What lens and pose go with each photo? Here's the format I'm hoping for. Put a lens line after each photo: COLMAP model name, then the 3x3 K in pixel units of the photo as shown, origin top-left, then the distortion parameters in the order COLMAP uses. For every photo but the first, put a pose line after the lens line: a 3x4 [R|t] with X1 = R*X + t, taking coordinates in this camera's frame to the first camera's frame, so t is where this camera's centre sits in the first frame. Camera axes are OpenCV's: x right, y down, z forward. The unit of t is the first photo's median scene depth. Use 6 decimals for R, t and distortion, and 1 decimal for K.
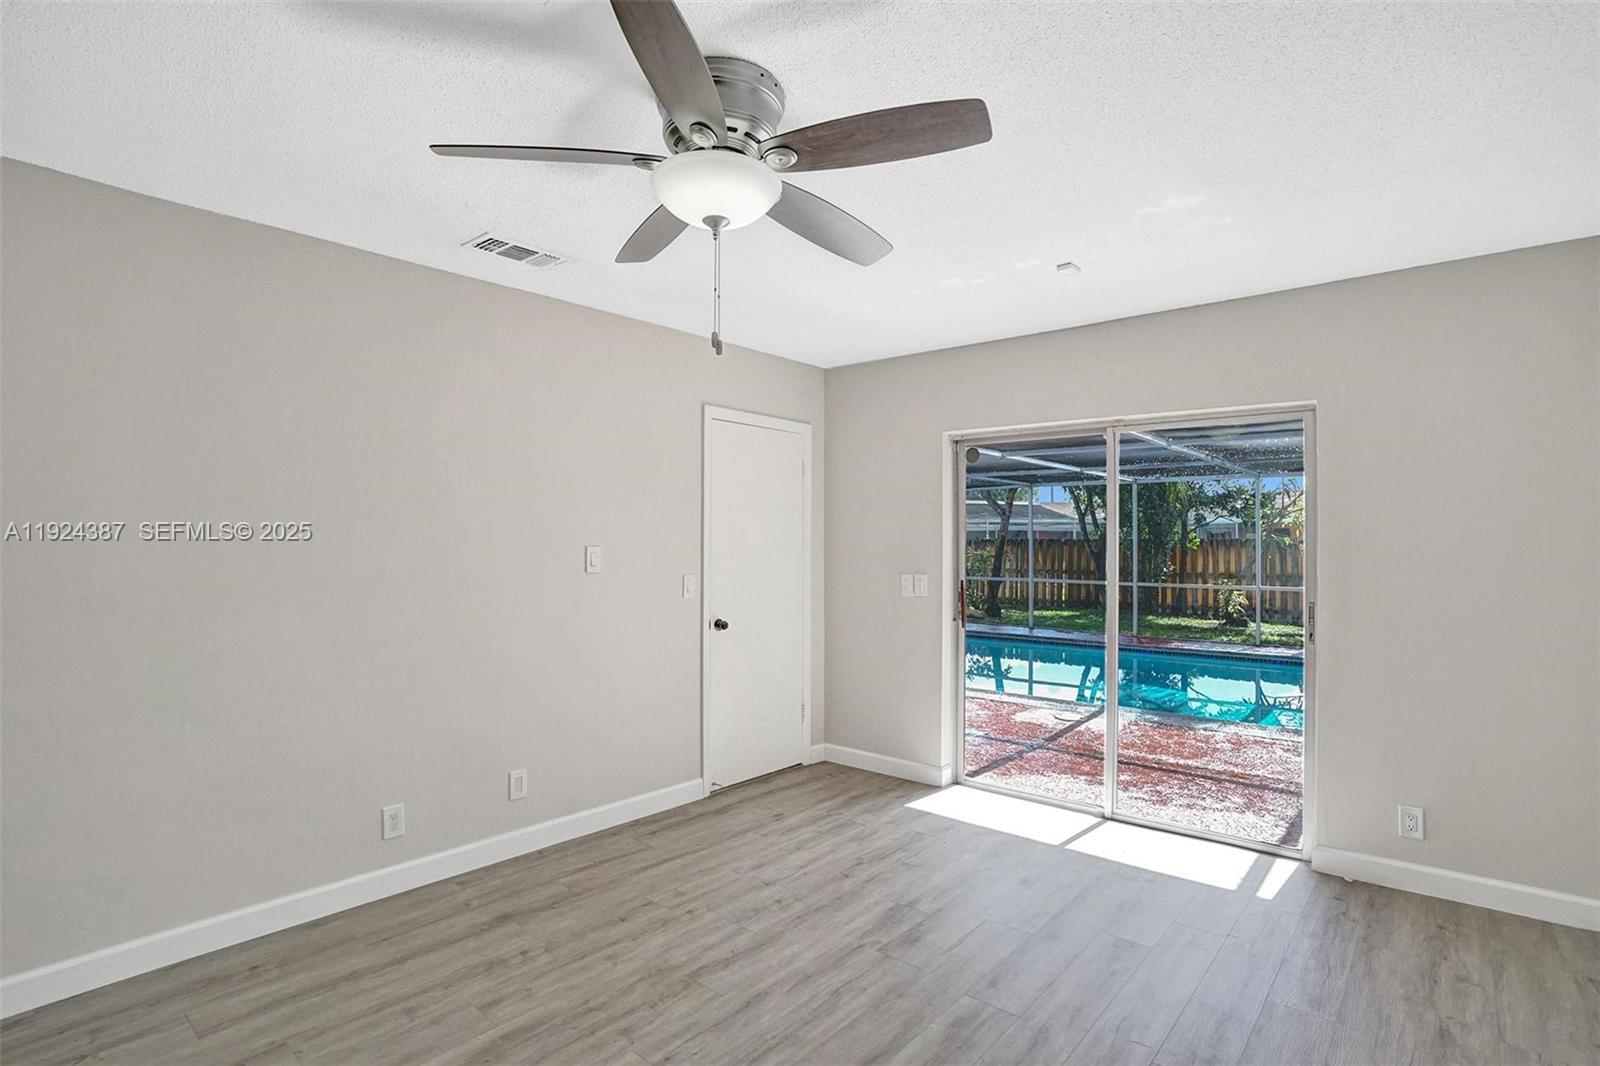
lens RADIAL K [[758.6, 0, 806.8], [0, 758.6, 537.5], [0, 0, 1]] dist [-0.057632, 0.025765]
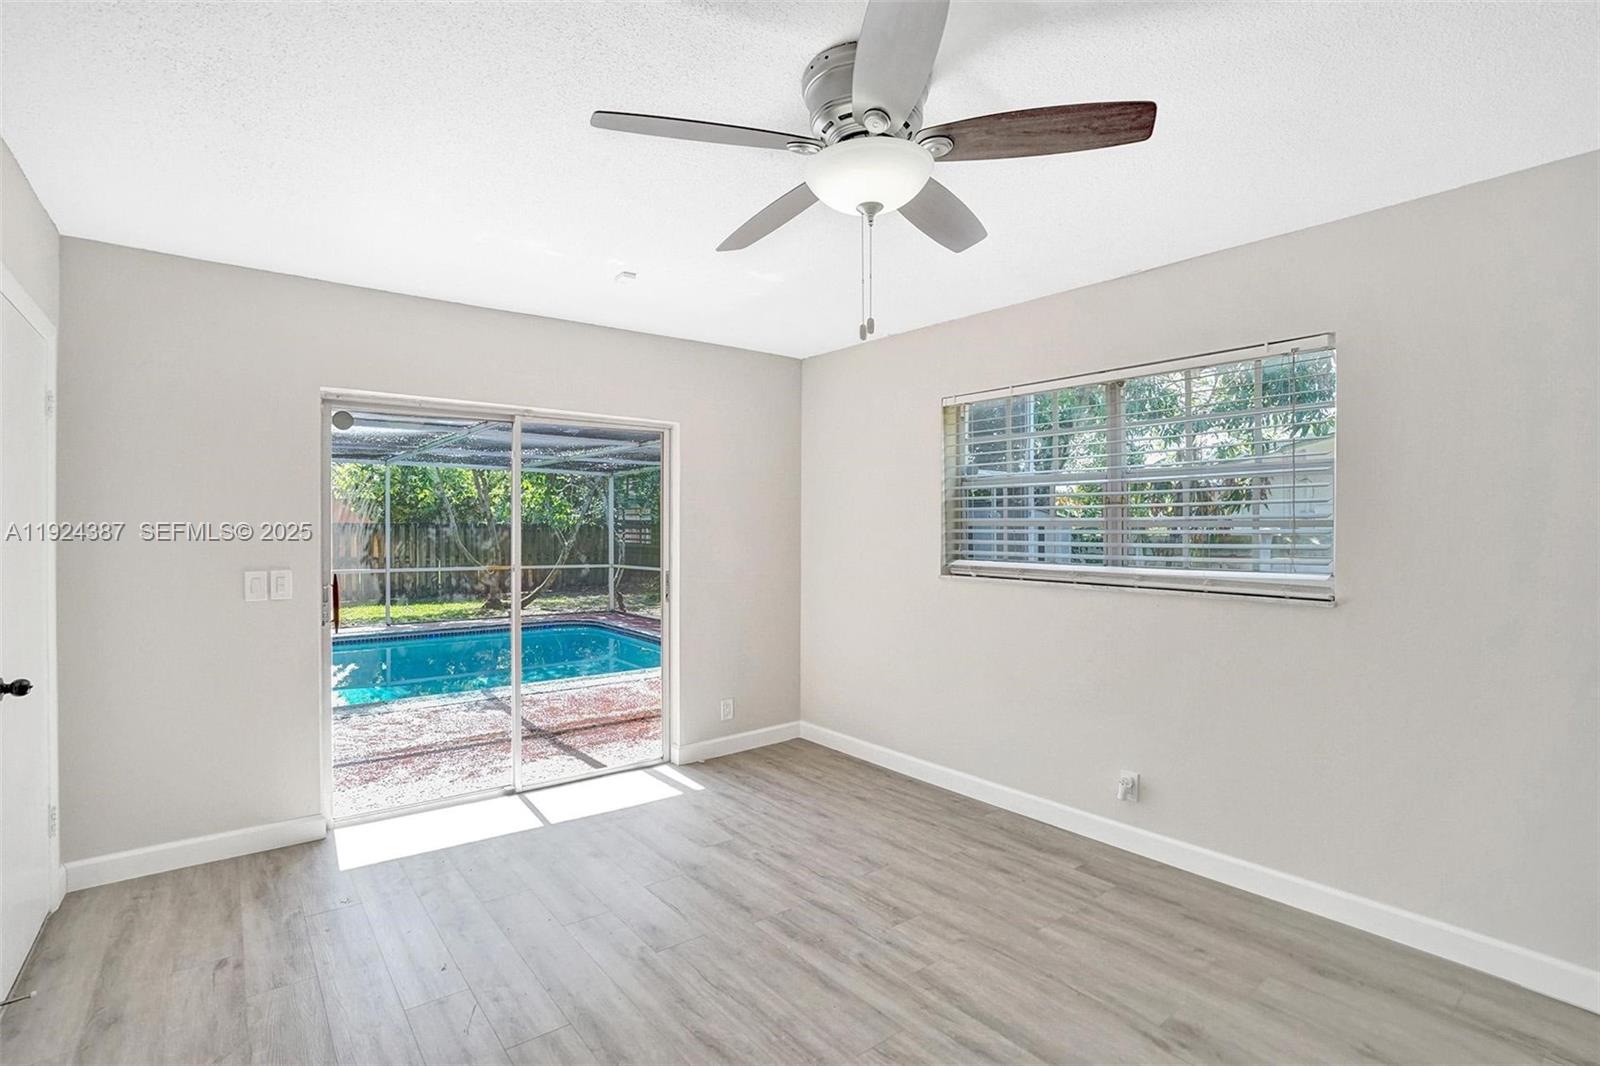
lens RADIAL K [[755.0, 0, 778.6], [0, 755.0, 527.0], [0, 0, 1]] dist [-0.059210, 0.025326]
pose [[0.230694, 0.000342, 0.973026, -0.597080], [-0.005953, 0.999982, 0.001060, 0.003442], [-0.973008, -0.006036, 0.230692, 0.471959]]
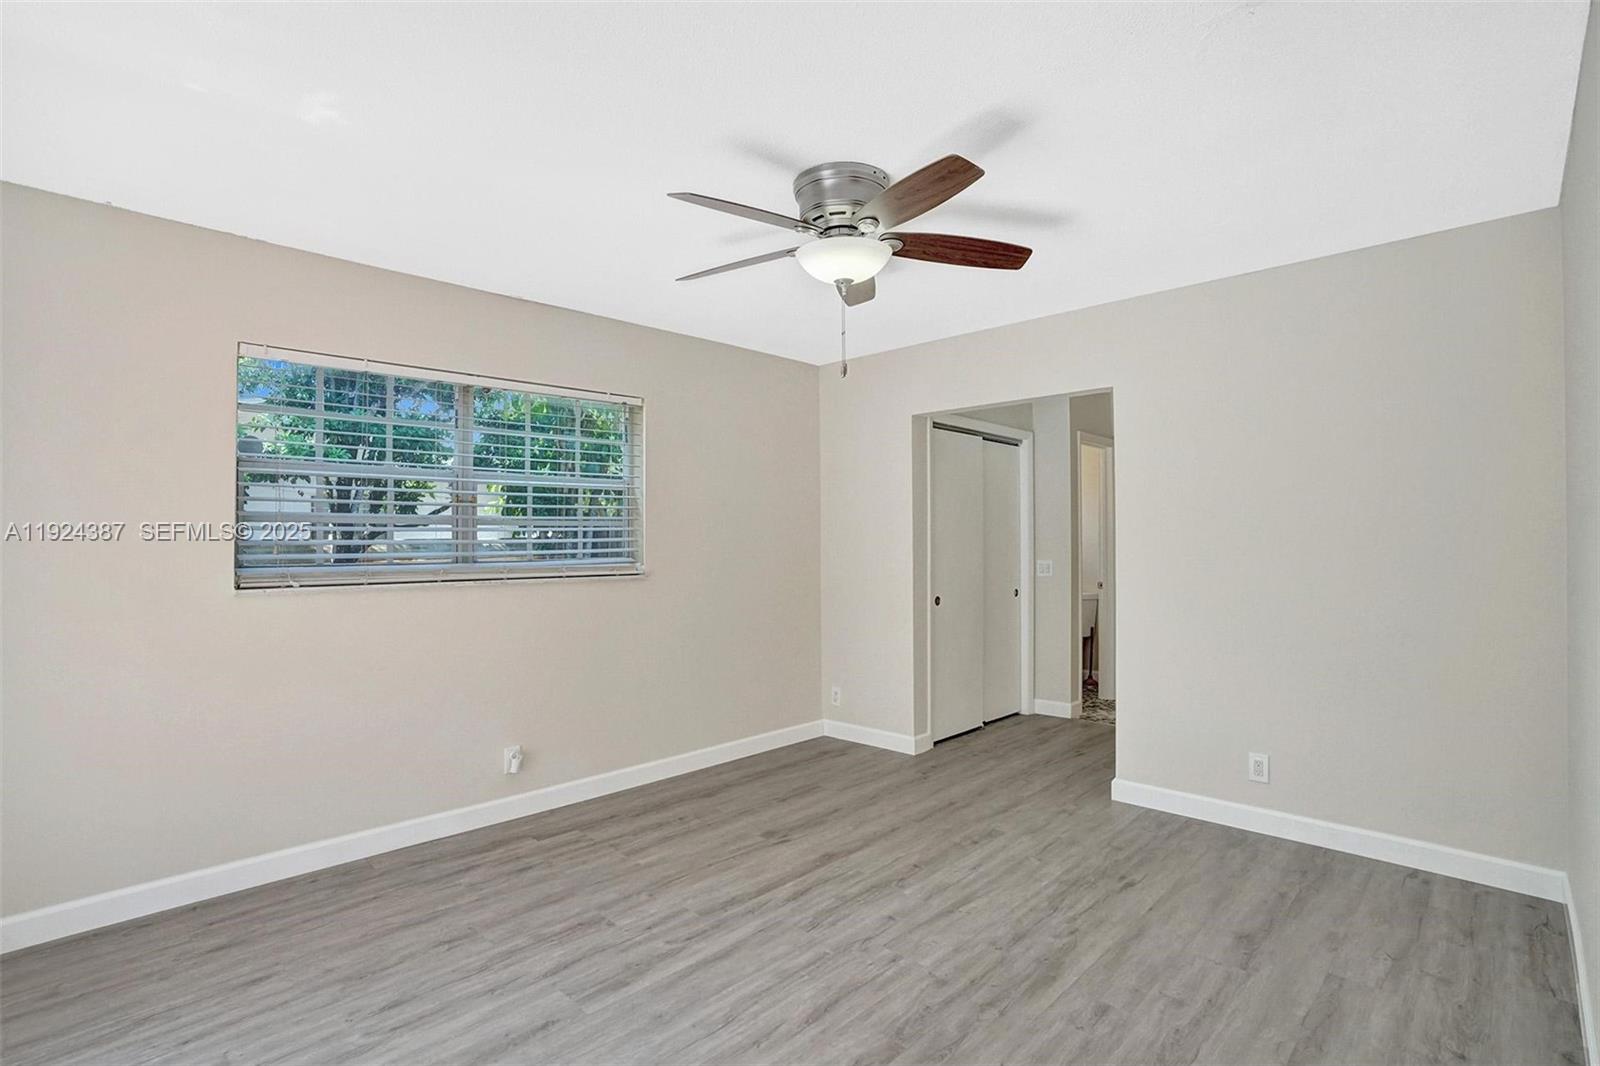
lens RADIAL K [[758.6, 0, 806.8], [0, 758.6, 537.5], [0, 0, 1]] dist [-0.057632, 0.025765]
pose [[-0.996479, 0.000575, 0.083837, -0.086568], [-0.000801, 0.999866, -0.016379, 0.032823], [-0.083835, -0.016389, -0.996345, 1.265275]]
